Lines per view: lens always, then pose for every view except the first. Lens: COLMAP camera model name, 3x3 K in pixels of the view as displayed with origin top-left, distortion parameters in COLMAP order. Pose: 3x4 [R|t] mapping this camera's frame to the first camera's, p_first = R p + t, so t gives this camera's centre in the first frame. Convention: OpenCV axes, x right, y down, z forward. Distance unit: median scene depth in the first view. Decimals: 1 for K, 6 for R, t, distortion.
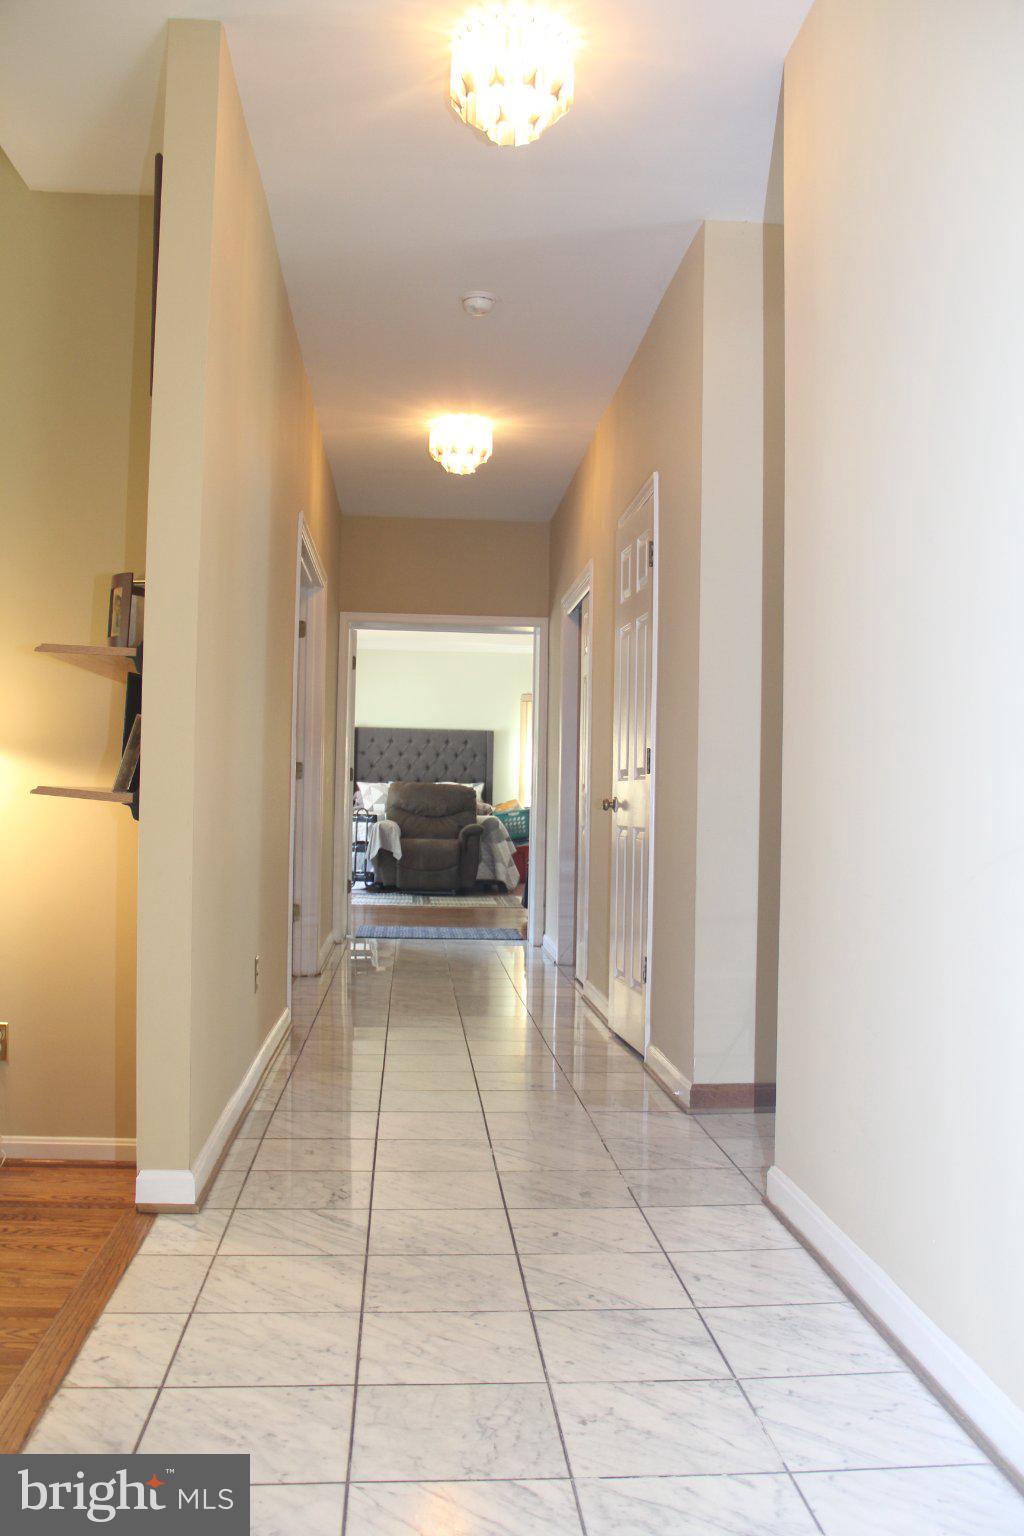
lens RADIAL K [[1332.9, 0, 513.9], [0, 1332.9, 767.6], [0, 0, 1]] dist [0.001495, 0.000022]
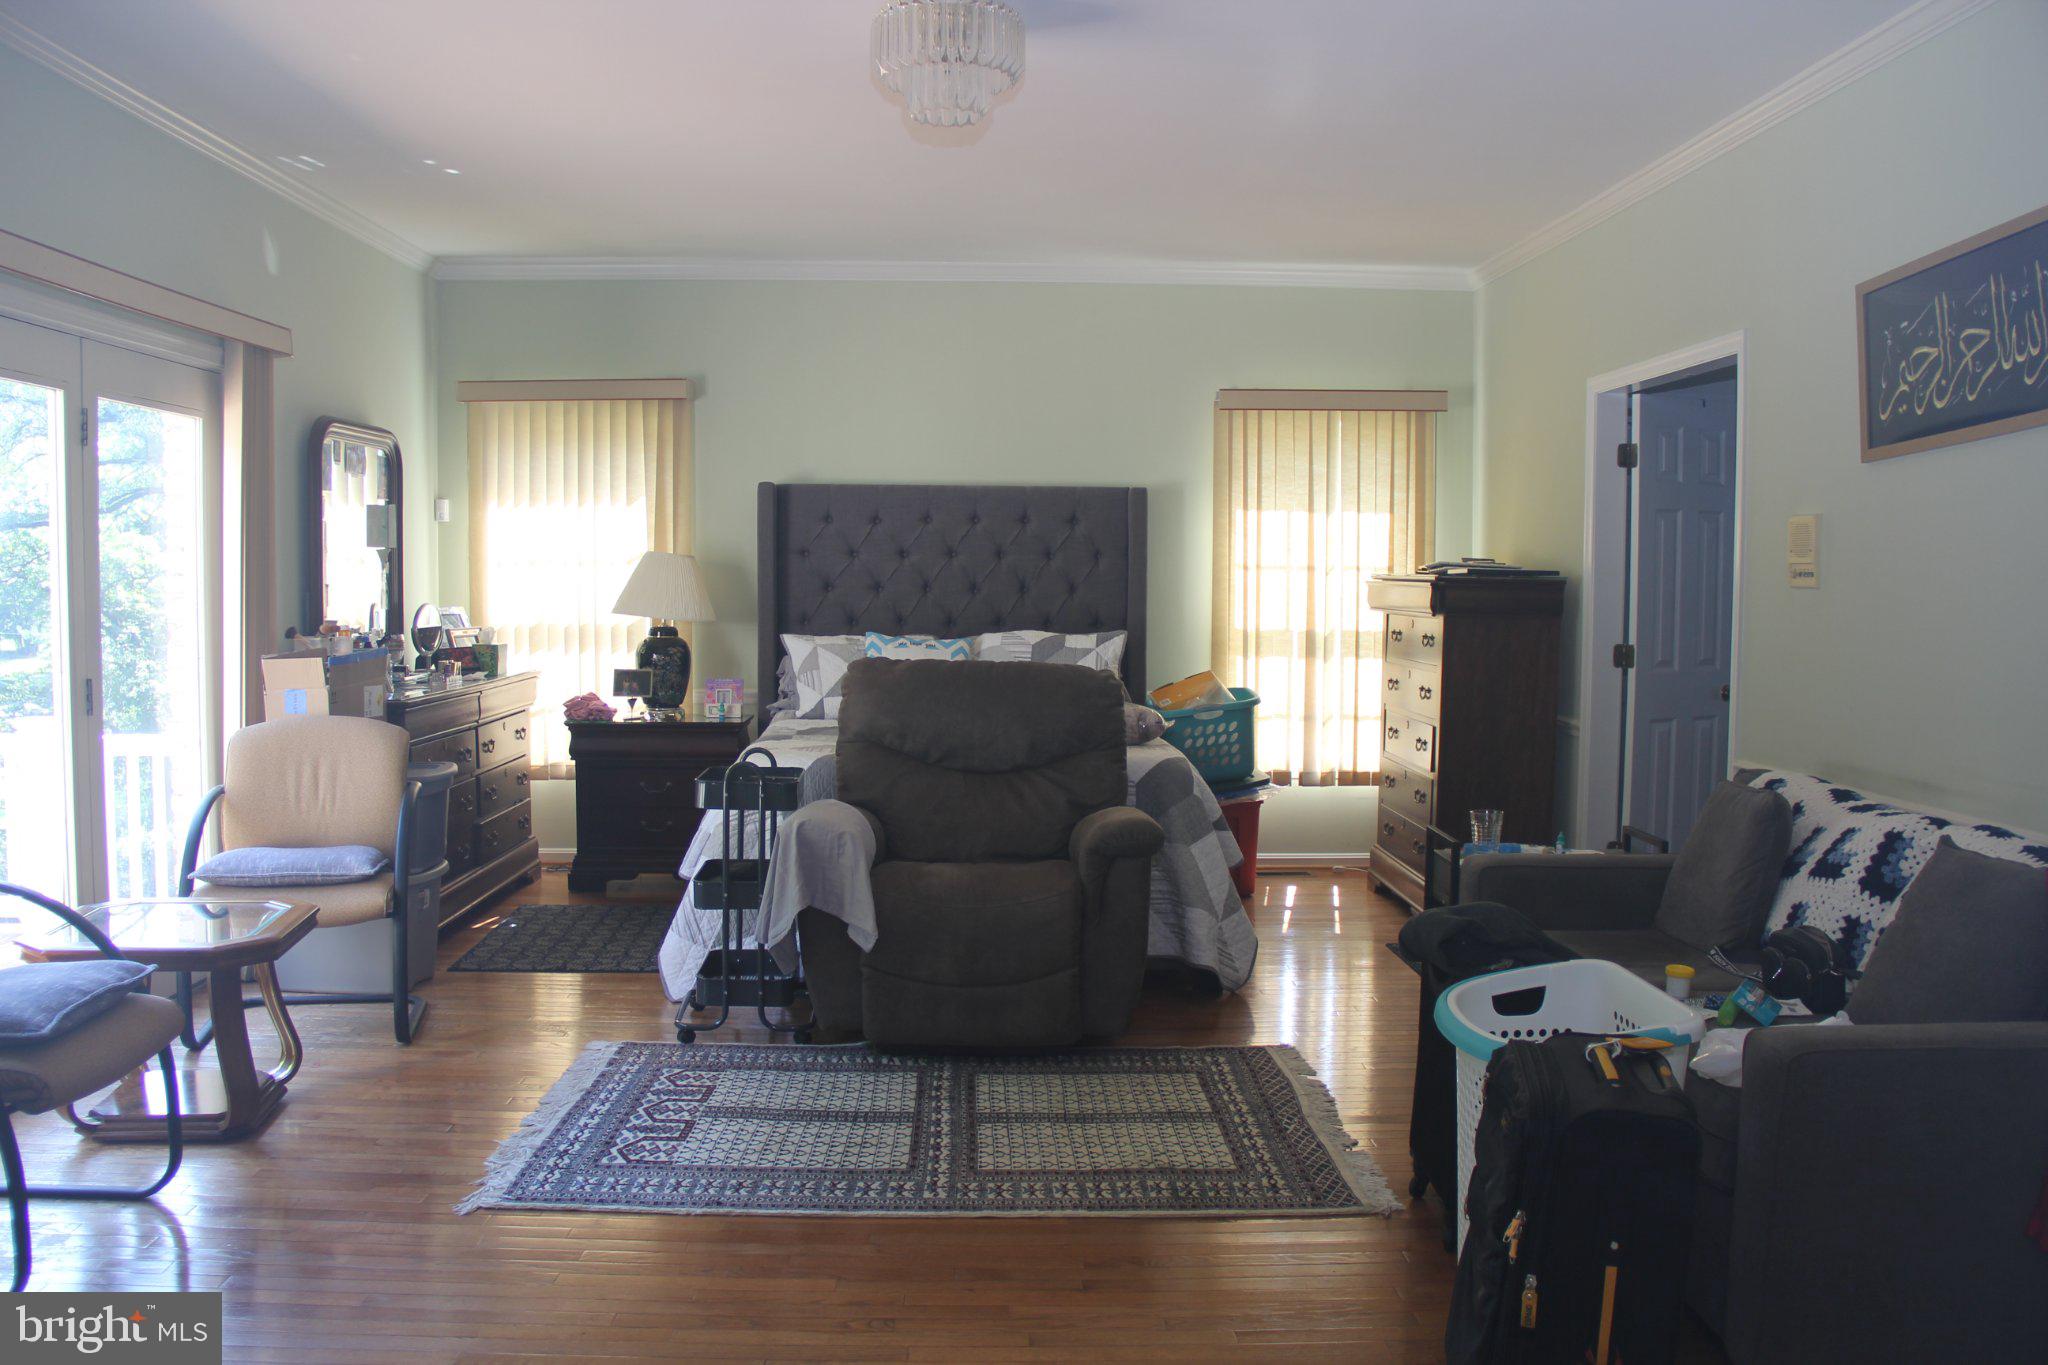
lens RADIAL K [[1677.4, 0, 1021.5], [0, 1677.4, 683.3], [0, 0, 1]] dist [-0.166581, 0.103486]
pose [[0.998871, -0.009818, -0.046483, -0.033145], [0.013956, 0.995886, 0.089539, -0.017729], [0.045412, -0.090086, 0.994898, 0.596345]]
